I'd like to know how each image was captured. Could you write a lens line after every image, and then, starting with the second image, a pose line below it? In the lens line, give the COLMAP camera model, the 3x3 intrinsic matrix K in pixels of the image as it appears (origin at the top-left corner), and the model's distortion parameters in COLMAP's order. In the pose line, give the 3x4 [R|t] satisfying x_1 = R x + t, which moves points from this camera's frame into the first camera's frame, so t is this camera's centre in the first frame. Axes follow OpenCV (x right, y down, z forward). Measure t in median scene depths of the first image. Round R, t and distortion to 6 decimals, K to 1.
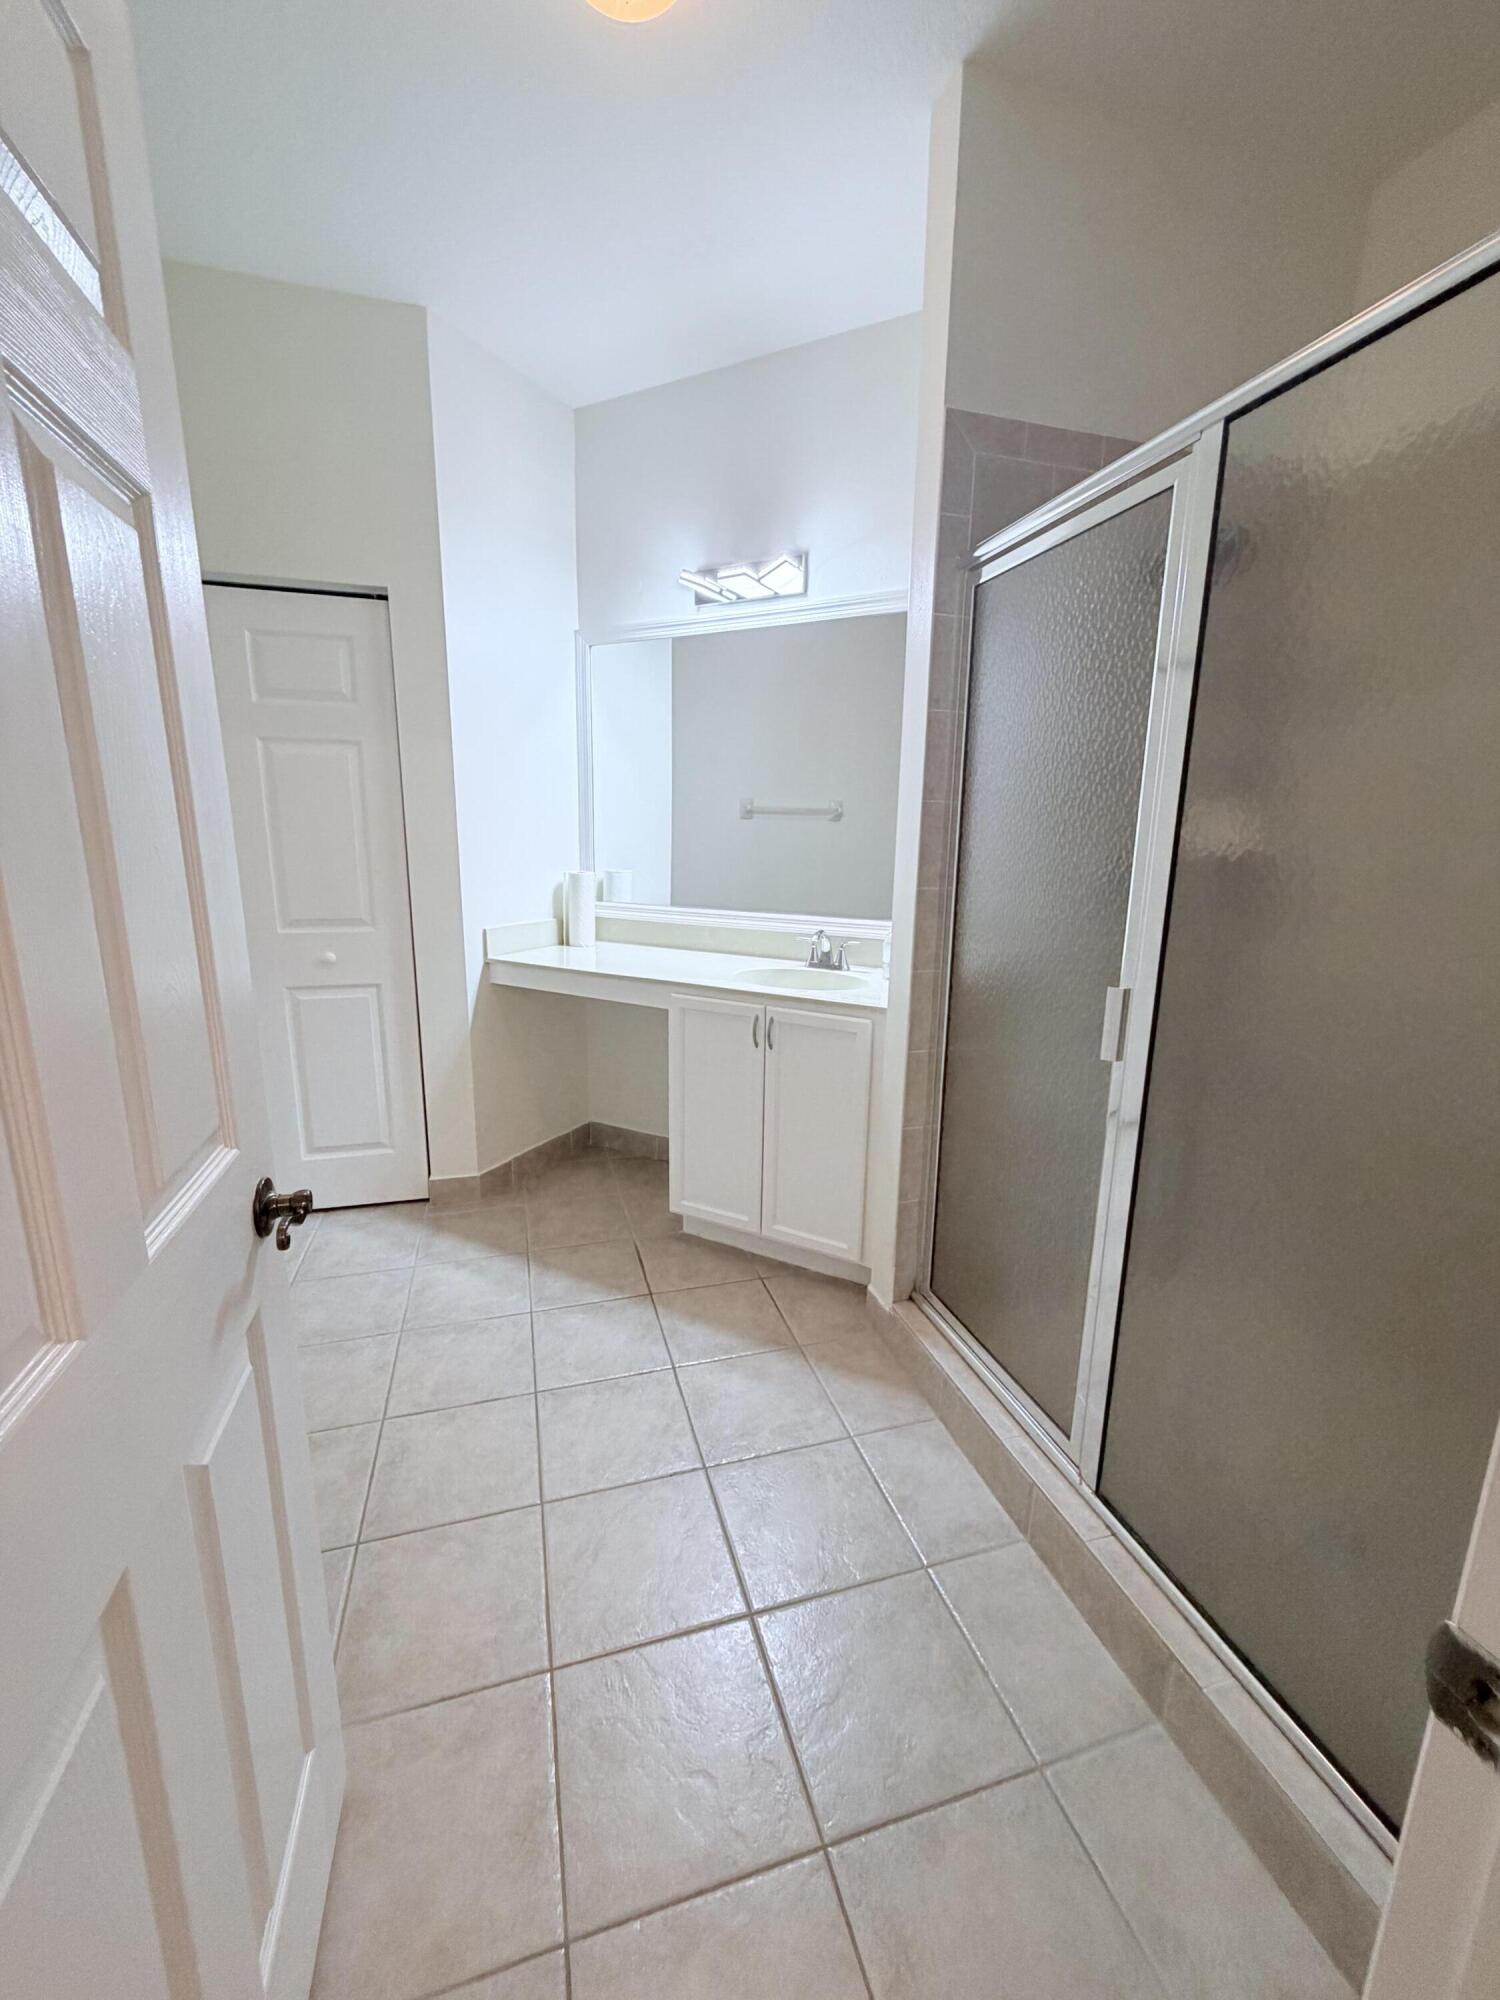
lens RADIAL K [[799.7, 0, 750.3], [0, 799.7, 1001.7], [0, 0, 1]] dist [0.000599, -0.000418]
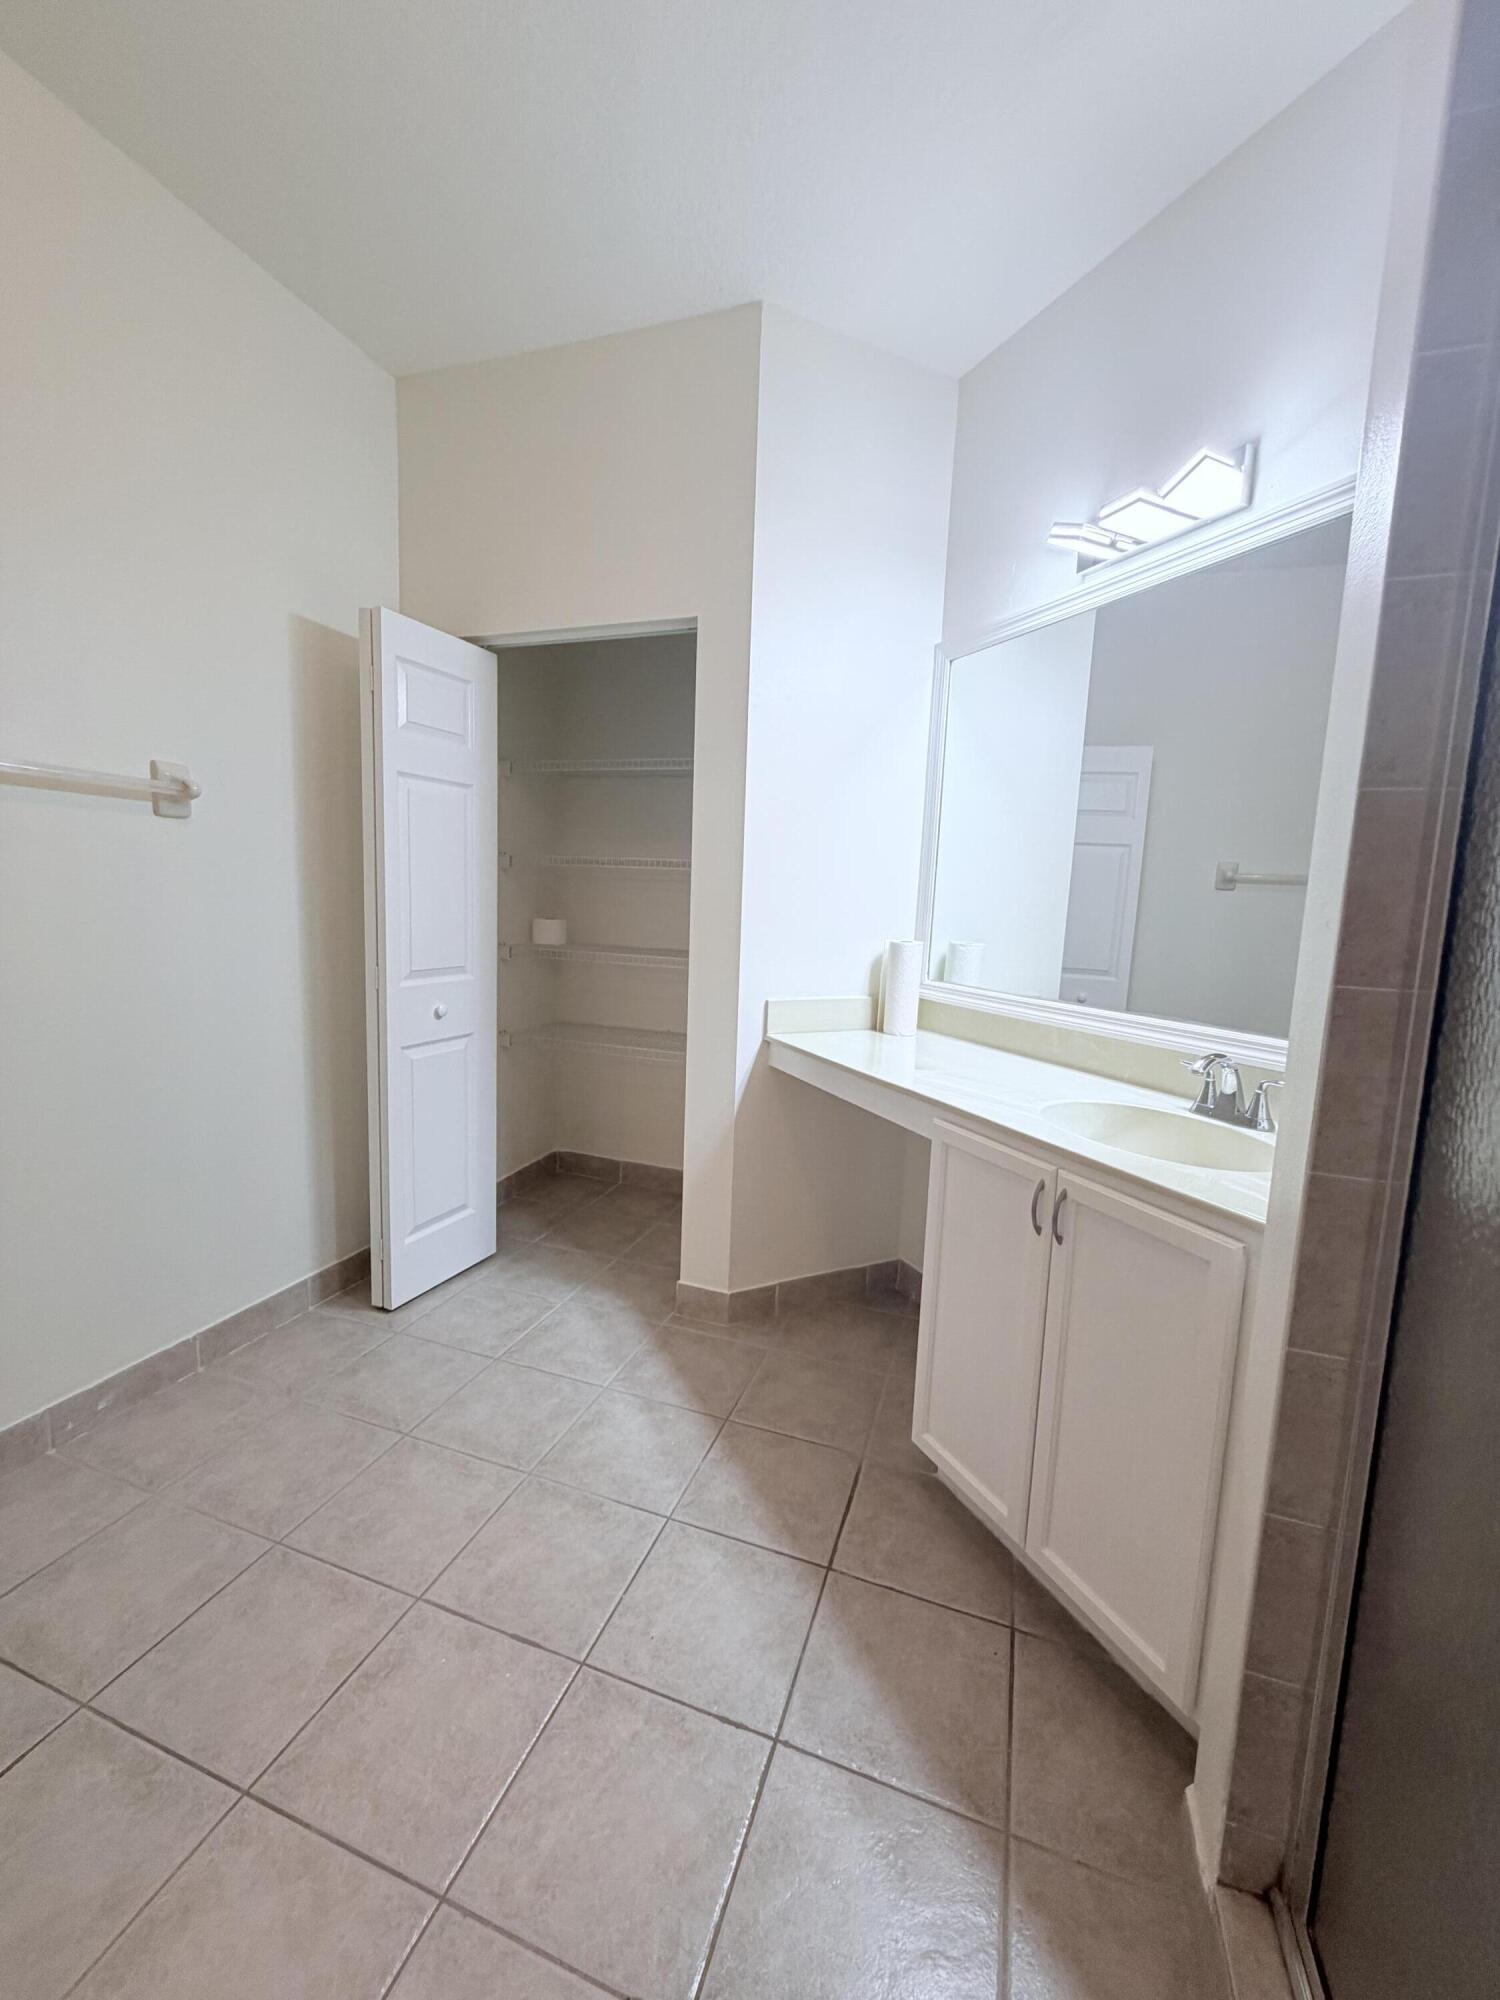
lens RADIAL K [[799.7, 0, 748.0], [0, 799.7, 1000.1], [0, 0, 1]] dist [0.000599, -0.000418]
pose [[0.807844, 0.087937, -0.582800, 0.143948], [-0.148810, 0.987203, -0.057315, -0.042166], [0.570302, 0.133028, 0.810592, 0.321733]]
